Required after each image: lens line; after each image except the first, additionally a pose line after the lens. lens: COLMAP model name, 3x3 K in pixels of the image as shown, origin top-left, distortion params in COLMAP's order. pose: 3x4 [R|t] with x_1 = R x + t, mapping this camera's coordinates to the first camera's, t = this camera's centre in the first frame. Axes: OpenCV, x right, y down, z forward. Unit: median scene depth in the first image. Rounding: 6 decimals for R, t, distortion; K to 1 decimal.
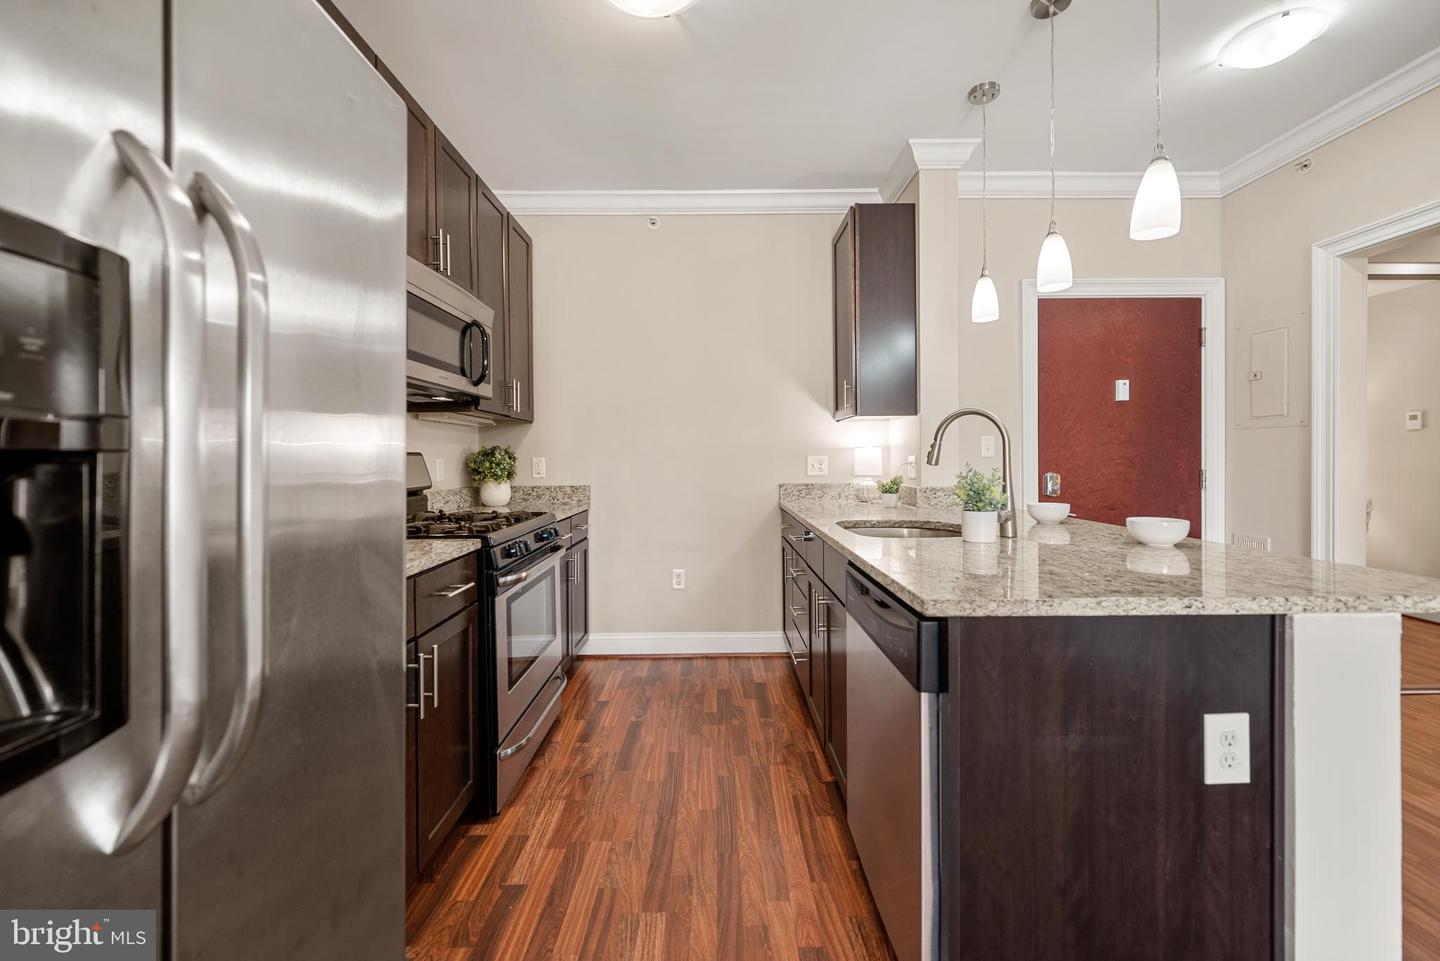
lens RADIAL K [[574.1, 0, 718.5], [0, 574.1, 465.0], [0, 0, 1]] dist [0.002990, -0.000104]
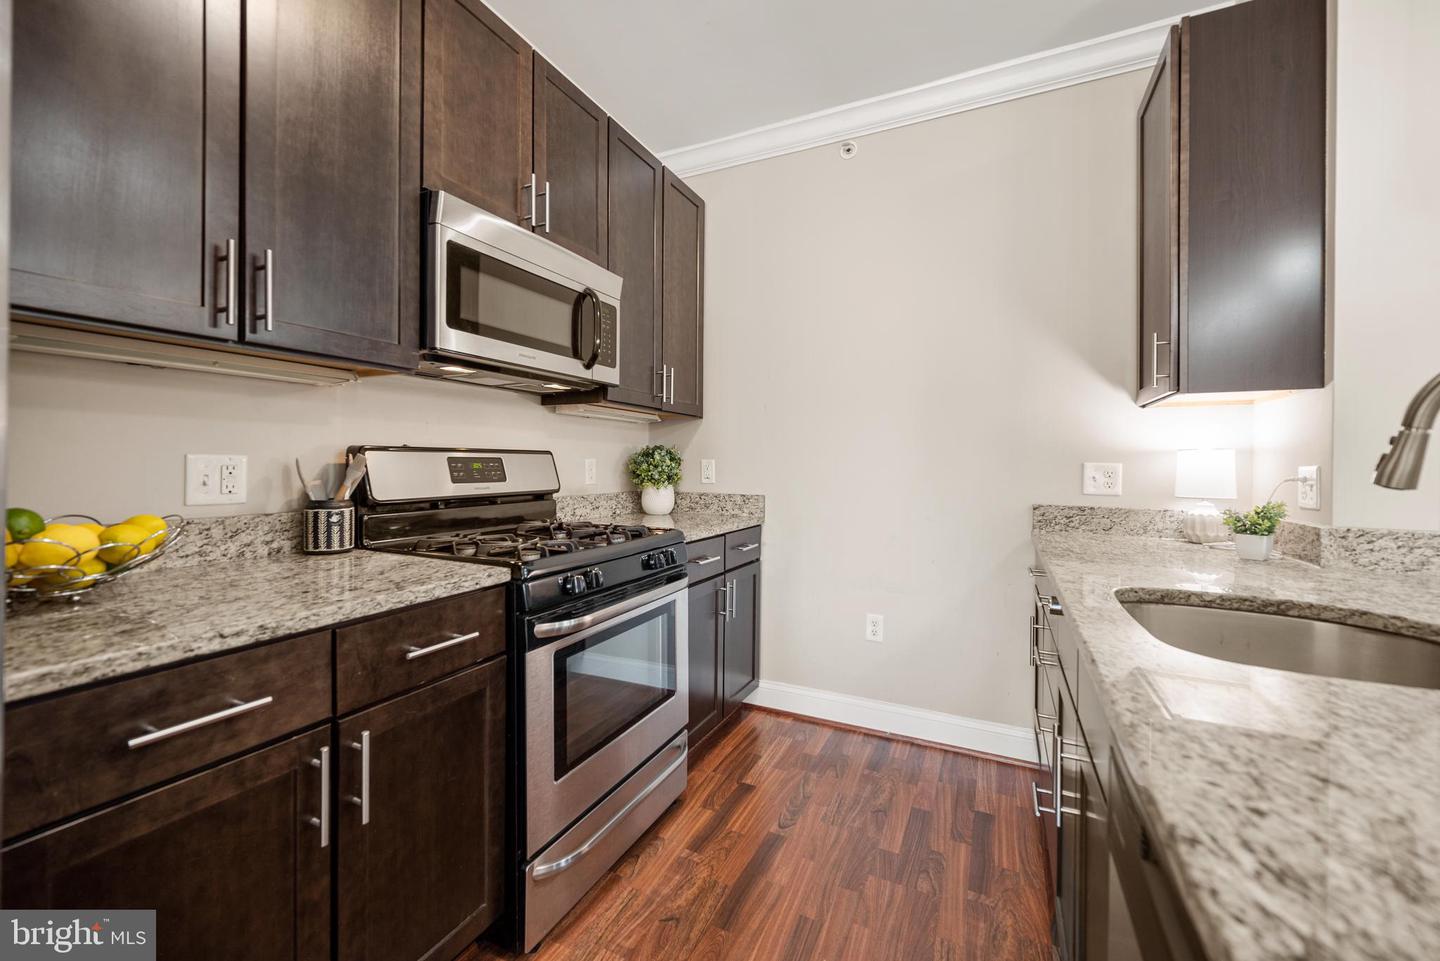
lens RADIAL K [[574.1, 0, 718.5], [0, 574.1, 465.0], [0, 0, 1]] dist [0.002990, -0.000104]
pose [[0.896836, 0.019206, -0.441945, 0.081062], [-0.022991, 0.999731, -0.003209, -0.002611], [0.441764, 0.013039, 0.897036, 0.277177]]
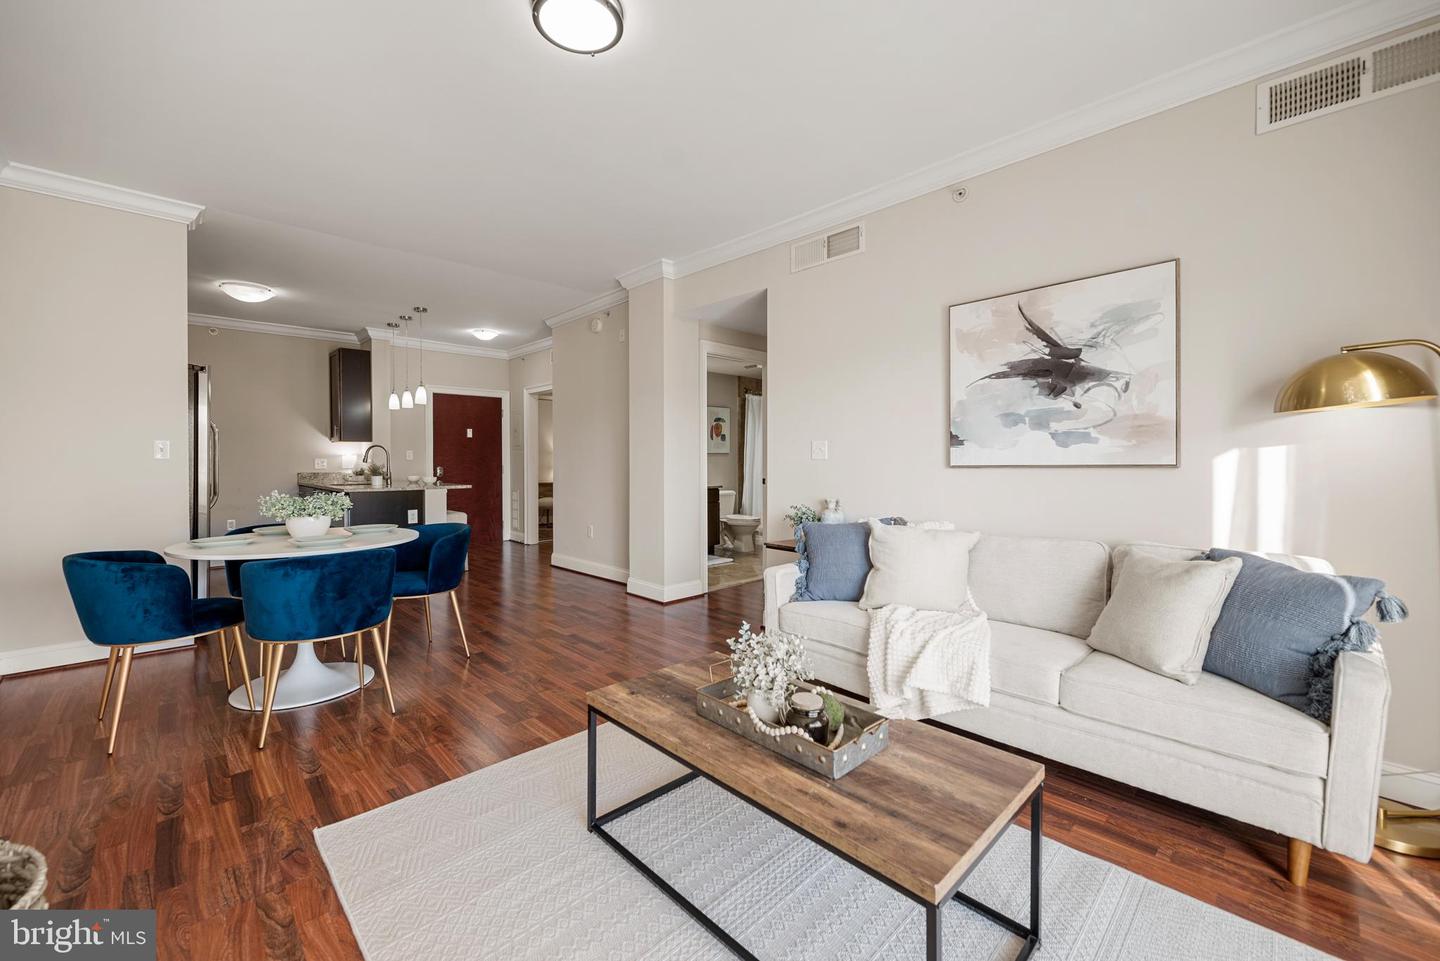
lens RADIAL K [[574.1, 0, 718.5], [0, 574.1, 465.0], [0, 0, 1]] dist [0.002990, -0.000104]
pose [[0.720246, -0.001851, 0.693717, -0.253079], [0.004526, 0.999988, -0.002031, 0.017767], [-0.693704, 0.004603, 0.720245, -1.618388]]
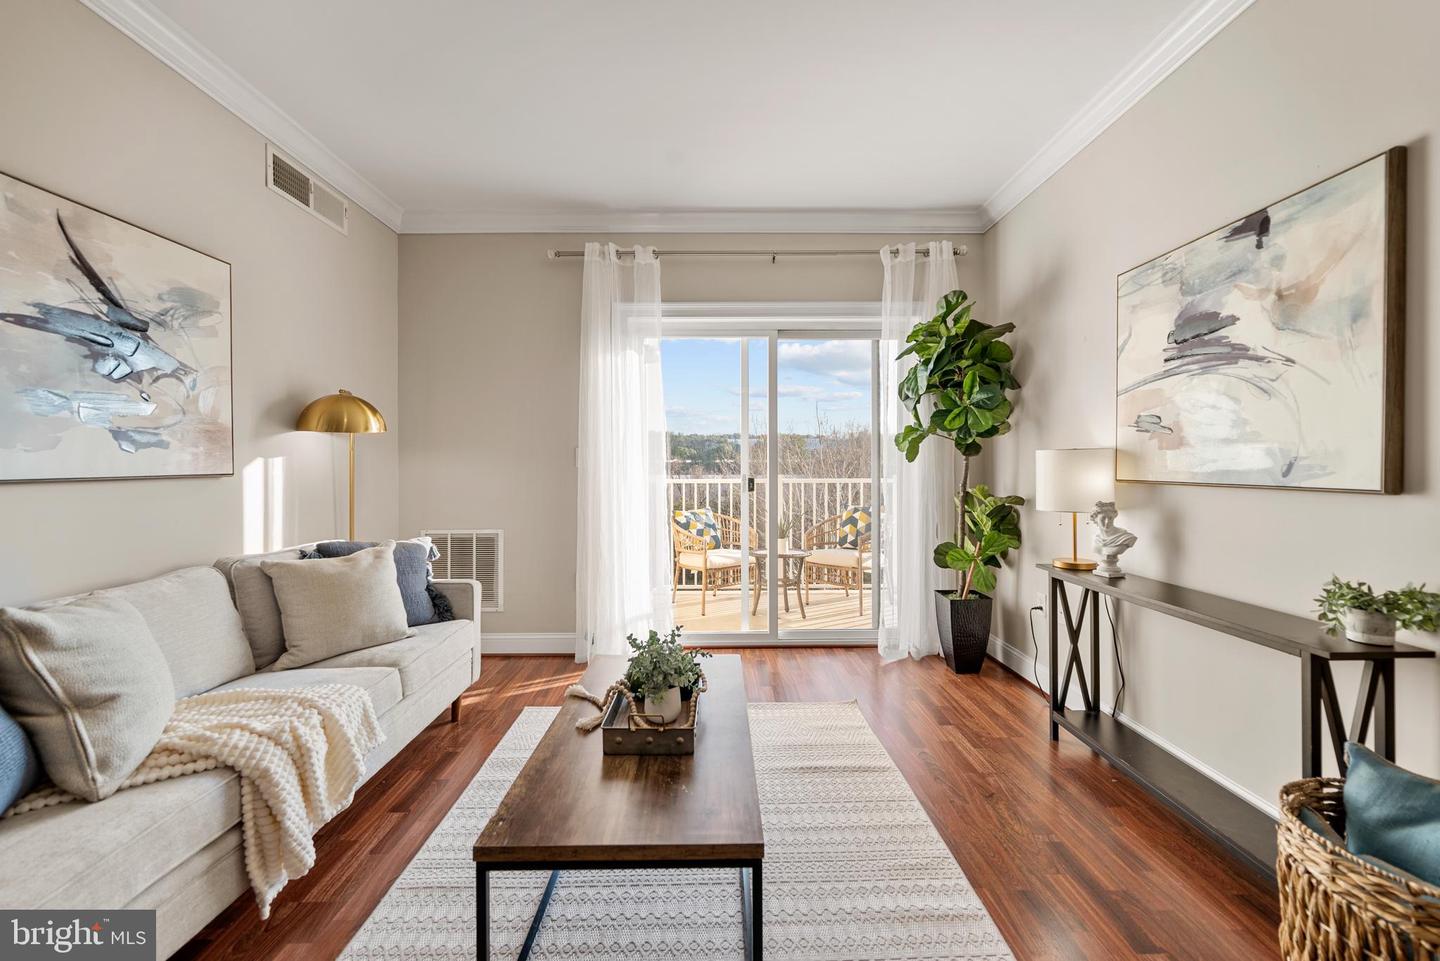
lens RADIAL K [[574.1, 0, 718.5], [0, 574.1, 465.0], [0, 0, 1]] dist [0.002990, -0.000104]
pose [[-0.999938, 0.010903, -0.002240, 0.090569], [0.010883, 0.999902, 0.008845, 0.007071], [0.002336, 0.008820, -0.999958, -0.726999]]
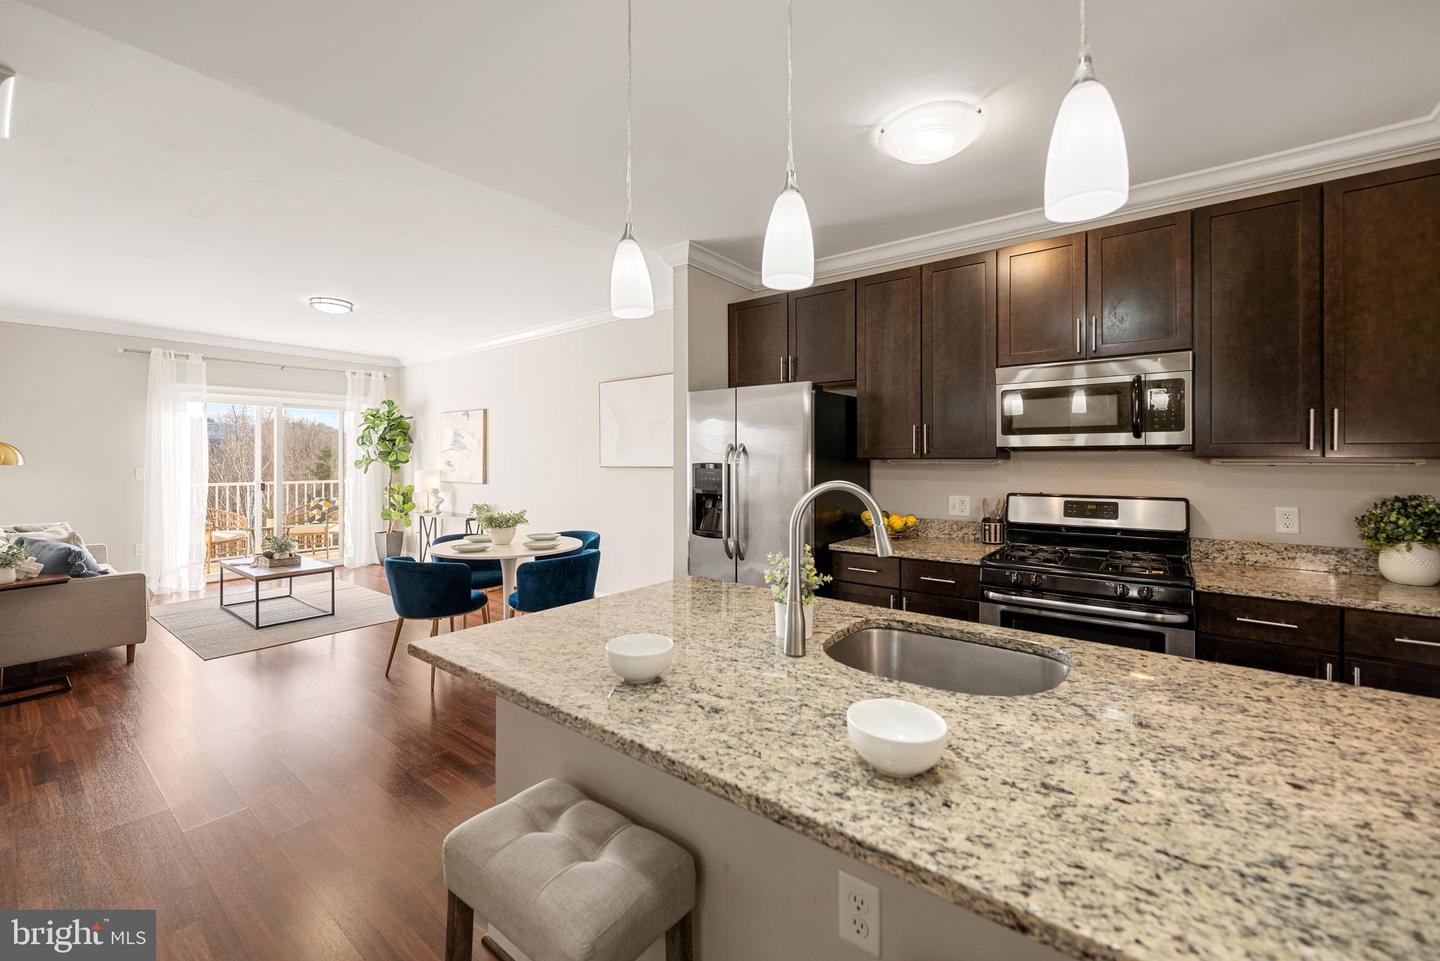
lens RADIAL K [[586.3, 0, 718.4], [0, 586.3, 457.8], [0, 0, 1]] dist [0.001123, 0.000108]
pose [[-0.621223, 0.007958, -0.783593, 0.713118], [-0.004023, 0.999903, 0.013344, -0.090378], [0.783623, 0.011442, -0.621131, 0.851914]]
